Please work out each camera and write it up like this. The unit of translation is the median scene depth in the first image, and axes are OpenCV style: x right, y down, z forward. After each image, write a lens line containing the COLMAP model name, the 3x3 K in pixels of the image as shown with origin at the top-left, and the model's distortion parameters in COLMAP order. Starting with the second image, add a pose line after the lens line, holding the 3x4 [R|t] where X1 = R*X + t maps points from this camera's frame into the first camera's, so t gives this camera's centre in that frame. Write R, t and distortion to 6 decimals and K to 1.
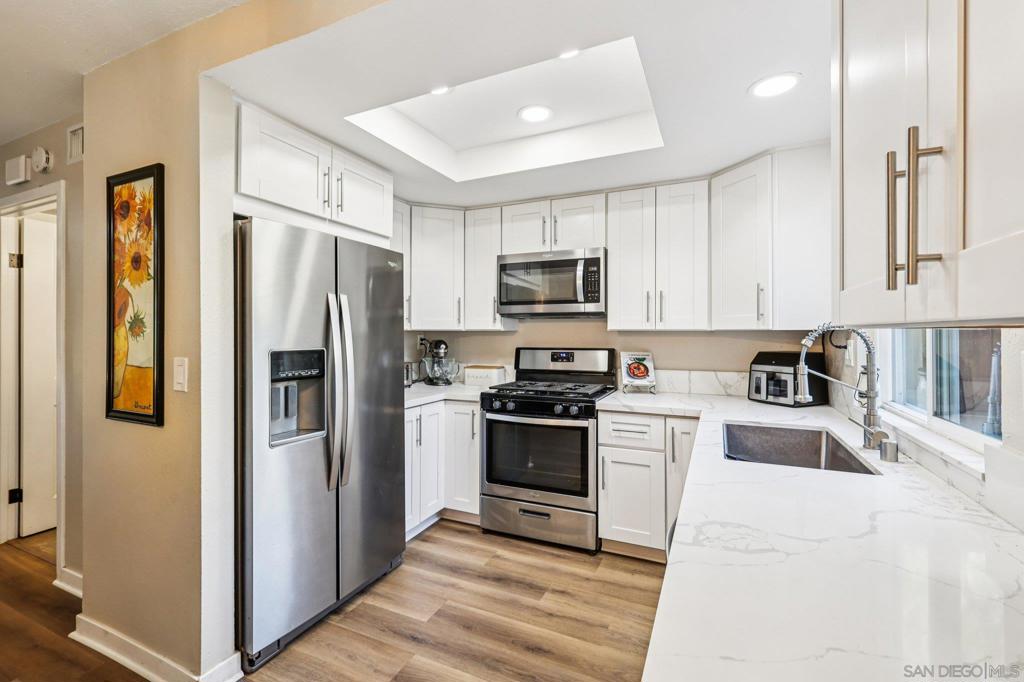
lens RADIAL K [[447.8, 0, 509.1], [0, 447.8, 333.1], [0, 0, 1]] dist [0.002148, -0.001204]
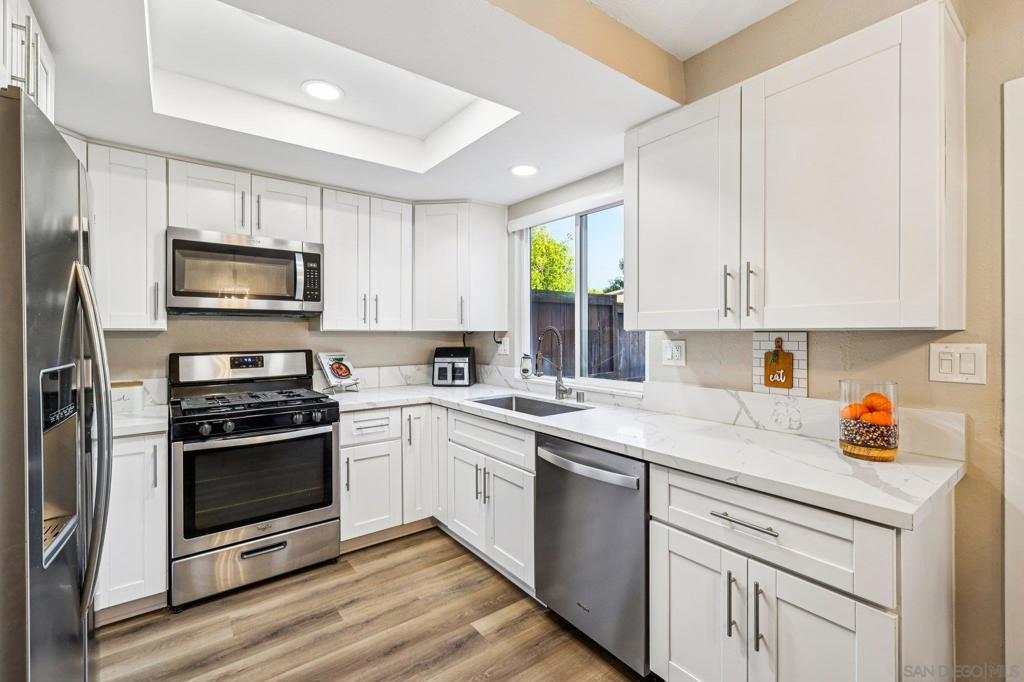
lens RADIAL K [[447.8, 0, 512.8], [0, 447.8, 336.2], [0, 0, 1]] dist [0.002148, -0.001204]
pose [[0.464250, -0.008418, 0.885664, -0.491907], [0.002426, 0.999963, 0.008232, -0.001628], [-0.885701, -0.001673, 0.464254, 0.211064]]
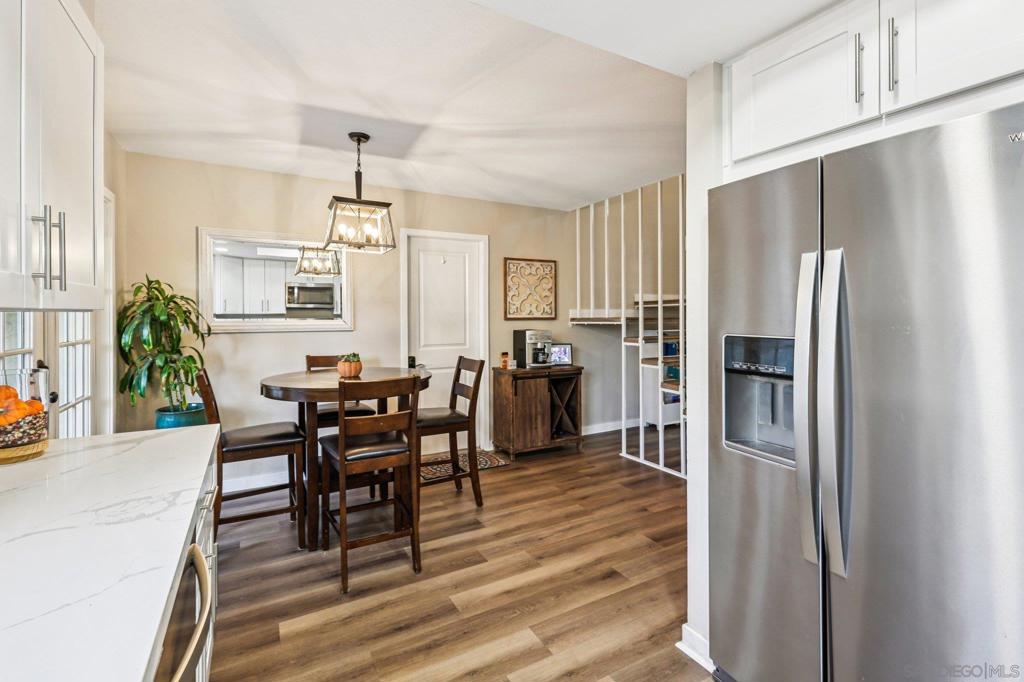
lens RADIAL K [[447.8, 0, 504.3], [0, 447.8, 312.9], [0, 0, 1]] dist [0.002148, -0.001204]
pose [[-0.586967, -0.002533, -0.809607, 0.285912], [-0.001515, 0.999997, -0.002031, -0.001010], [0.809610, 0.000034, -0.586969, 0.785240]]
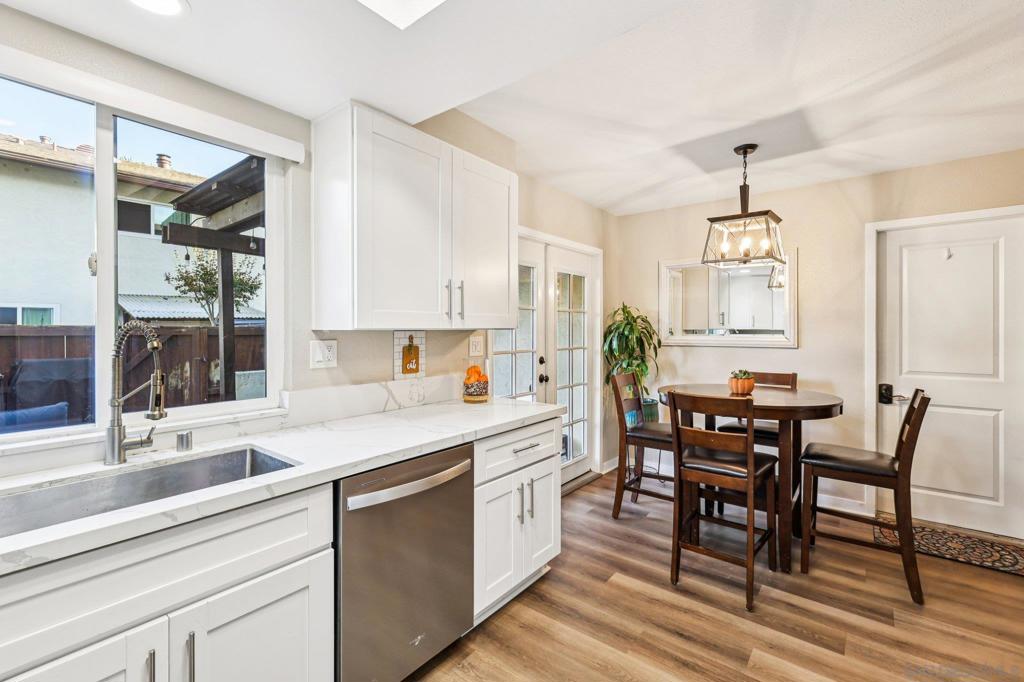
lens RADIAL K [[447.8, 0, 527.7], [0, 447.8, 330.1], [0, 0, 1]] dist [0.002148, -0.001204]
pose [[-0.976994, 0.000461, 0.213266, -0.109646], [0.001521, 0.999987, 0.004804, -0.006699], [-0.213261, 0.005018, -0.976982, 1.009234]]
